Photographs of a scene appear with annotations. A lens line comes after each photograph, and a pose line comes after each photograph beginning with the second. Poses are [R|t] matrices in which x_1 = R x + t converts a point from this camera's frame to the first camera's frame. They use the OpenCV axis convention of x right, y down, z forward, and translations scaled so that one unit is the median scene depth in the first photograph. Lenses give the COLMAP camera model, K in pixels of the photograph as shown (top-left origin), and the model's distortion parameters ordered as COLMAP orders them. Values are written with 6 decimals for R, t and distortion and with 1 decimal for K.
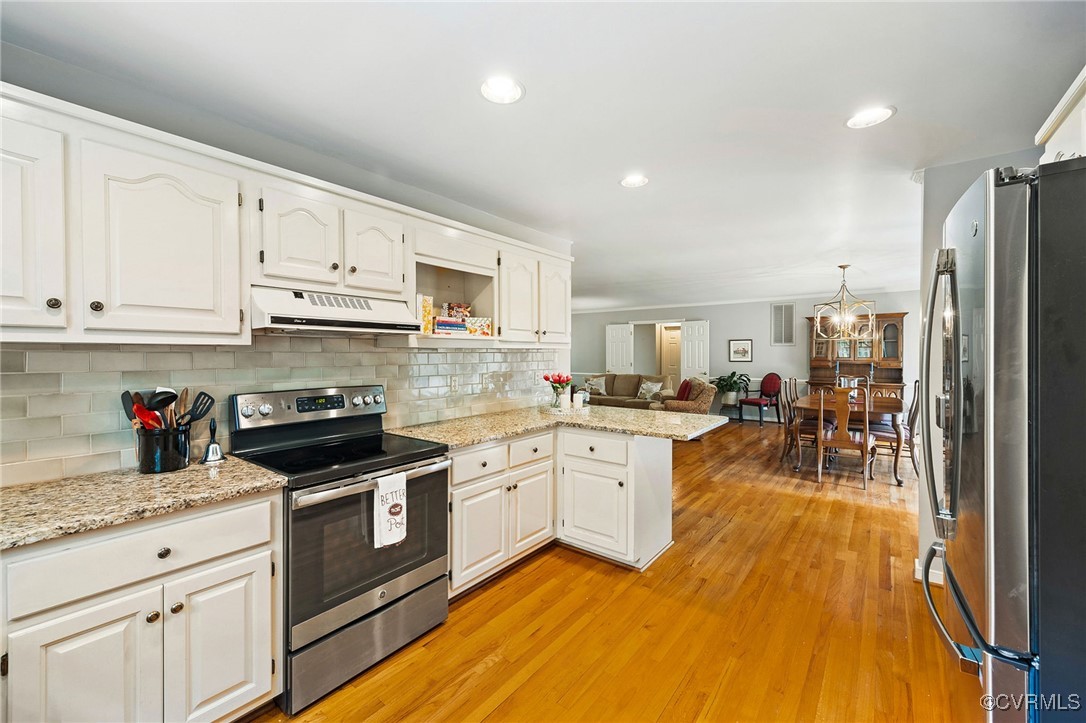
lens RADIAL K [[456.3, 0, 542.0], [0, 456.3, 357.3], [0, 0, 1]] dist [-0.000220, 0.000363]
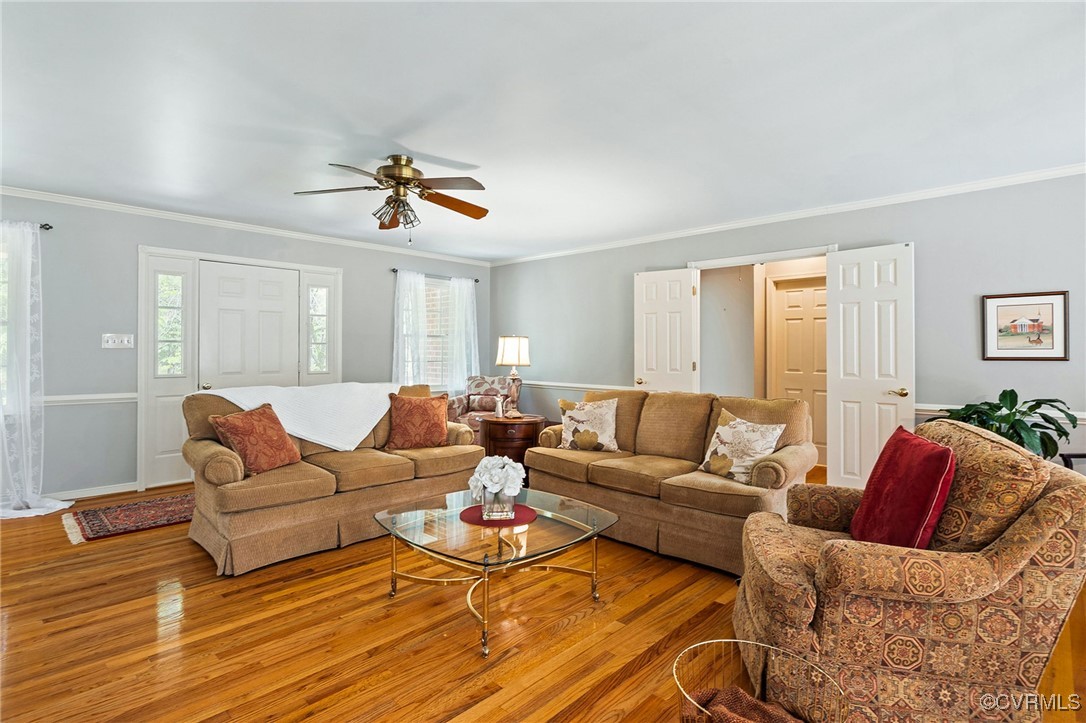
lens RADIAL K [[517.2, 0, 548.6], [0, 517.2, 343.6], [0, 0, 1]] dist [-0.004569, 0.000015]
pose [[0.993185, 0.001518, -0.116536, 0.134842], [-0.004484, 0.999673, -0.025192, 0.008981], [0.116460, 0.025543, 0.992867, 0.587308]]
